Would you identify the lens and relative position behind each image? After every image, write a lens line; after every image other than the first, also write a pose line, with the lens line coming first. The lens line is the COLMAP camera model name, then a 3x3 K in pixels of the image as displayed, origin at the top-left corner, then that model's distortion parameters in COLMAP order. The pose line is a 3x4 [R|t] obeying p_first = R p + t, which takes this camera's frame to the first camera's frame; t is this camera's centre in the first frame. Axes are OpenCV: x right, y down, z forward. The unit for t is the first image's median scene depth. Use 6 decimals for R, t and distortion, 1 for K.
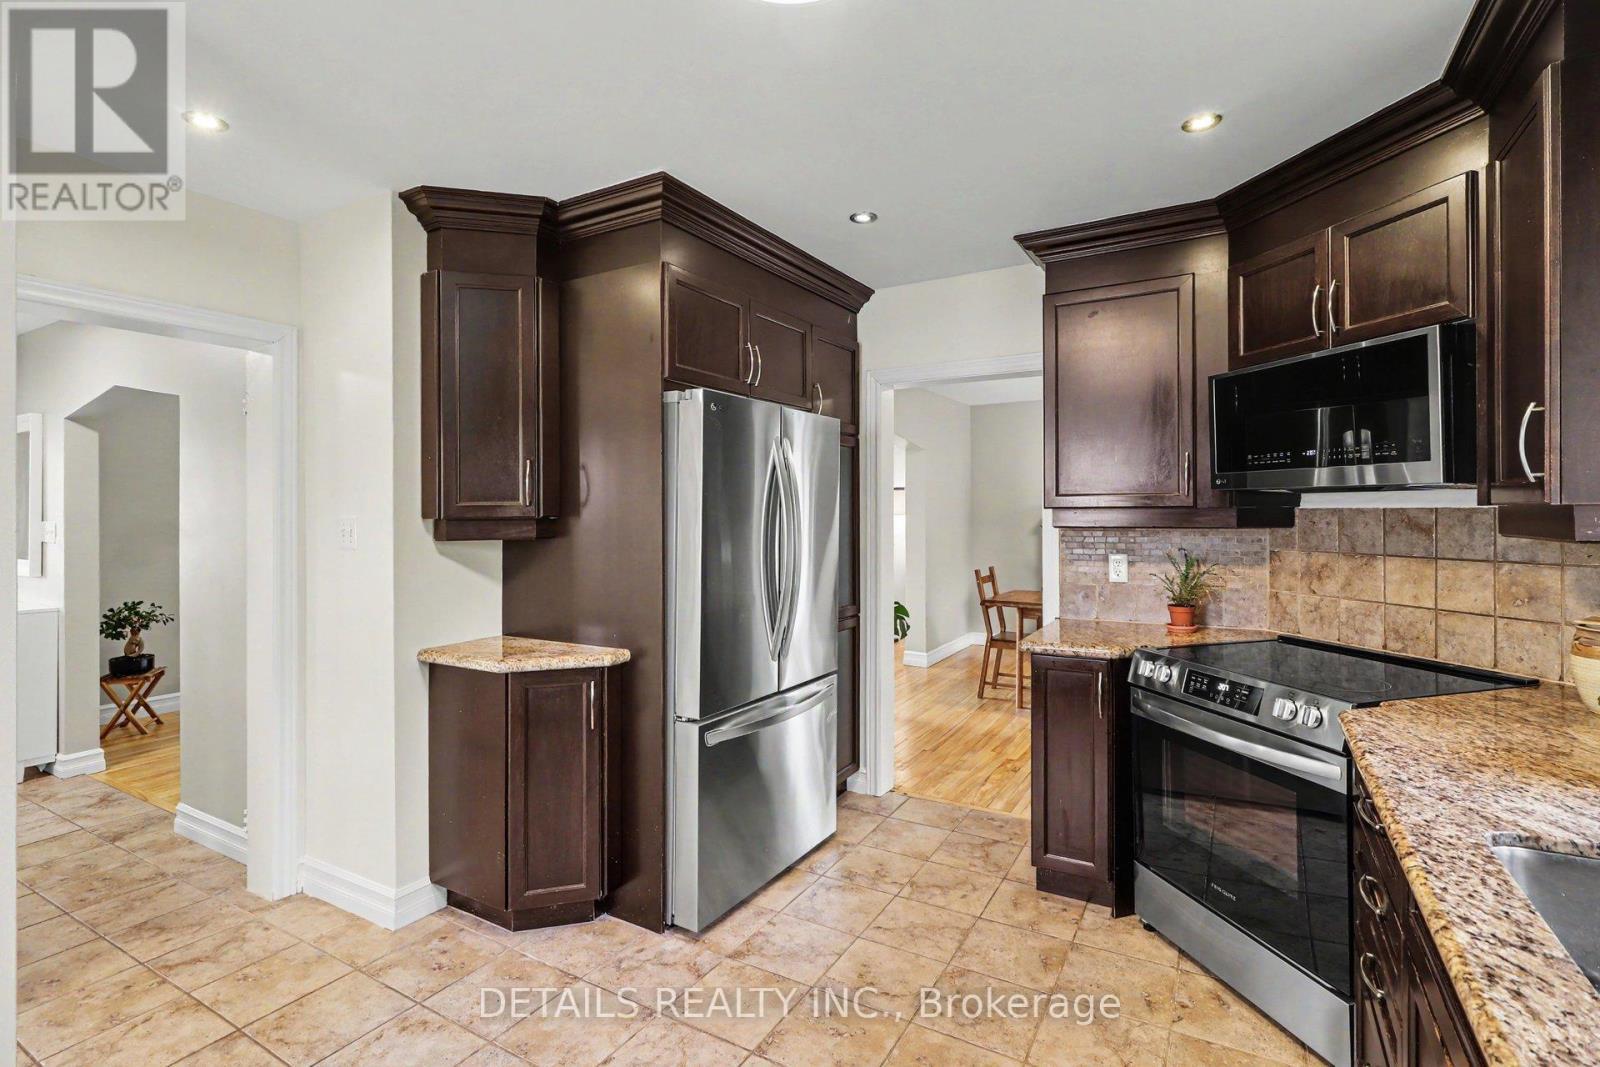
lens RADIAL K [[738.3, 0, 804.0], [0, 738.3, 526.4], [0, 0, 1]] dist [0.001221, 0.000061]
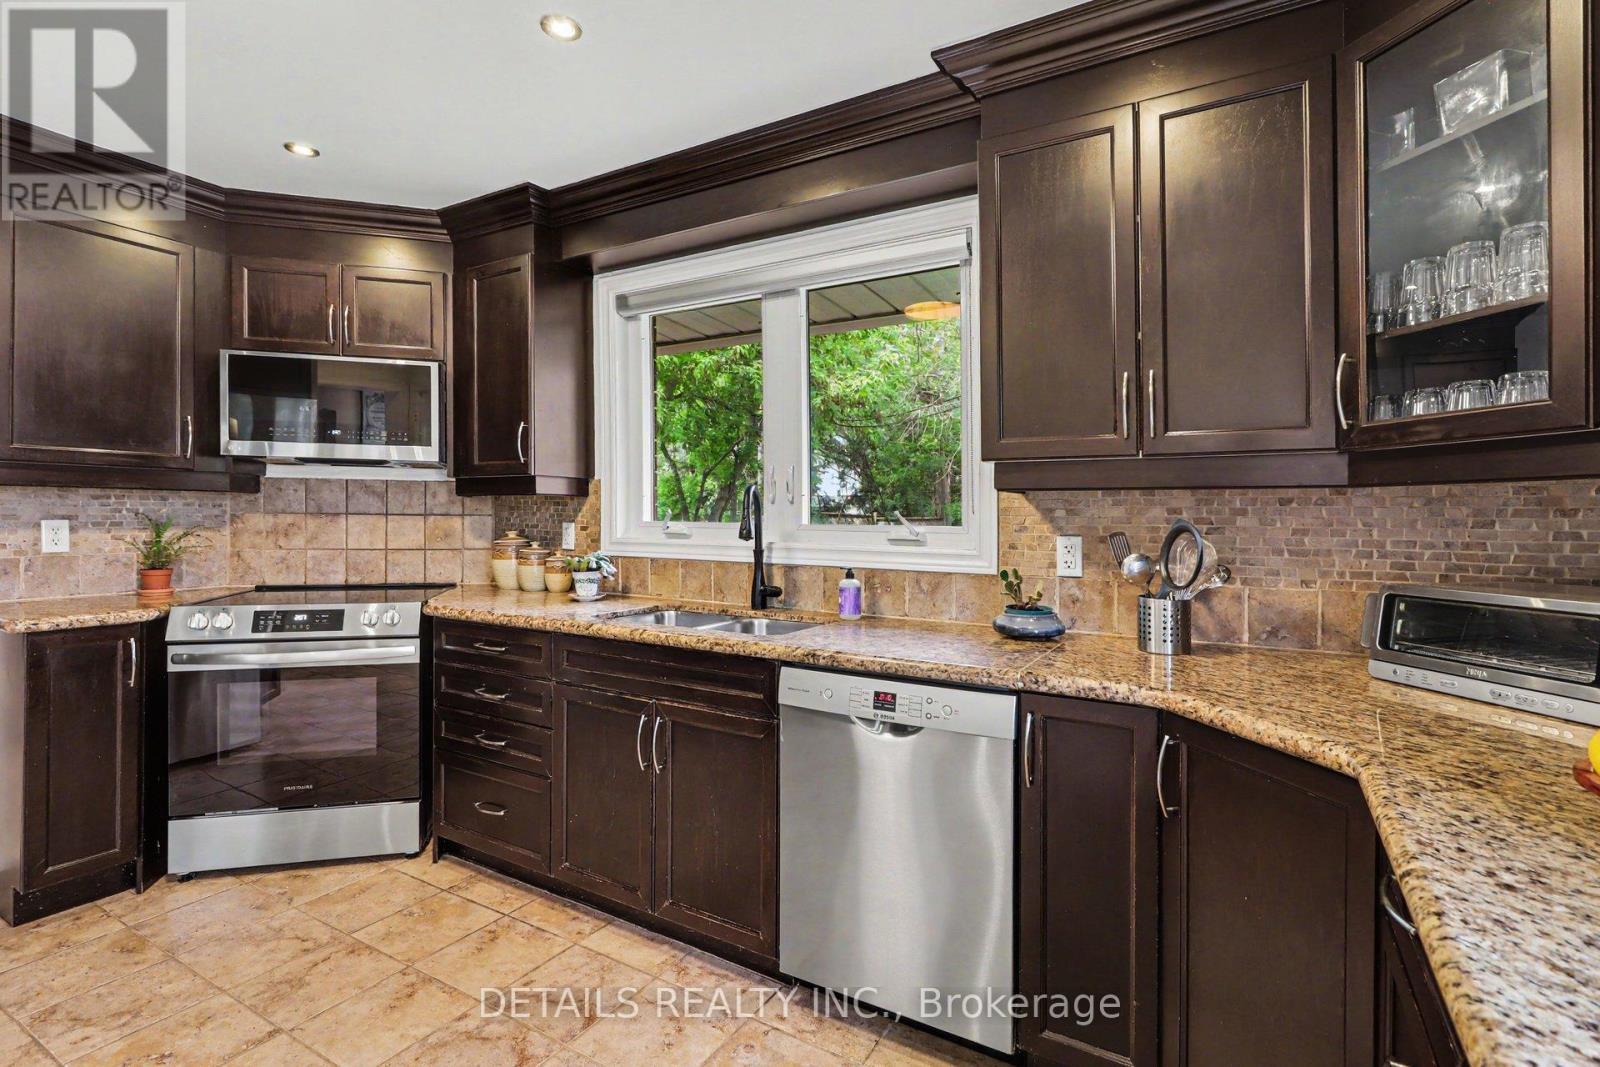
lens RADIAL K [[738.3, 0, 808.1], [0, 738.3, 518.3], [0, 0, 1]] dist [0.001221, 0.000061]
pose [[0.027588, 0.002853, 0.999615, -0.517836], [0.006062, 0.999977, -0.003021, 0.053591], [-0.999601, 0.006143, 0.027571, 0.111130]]
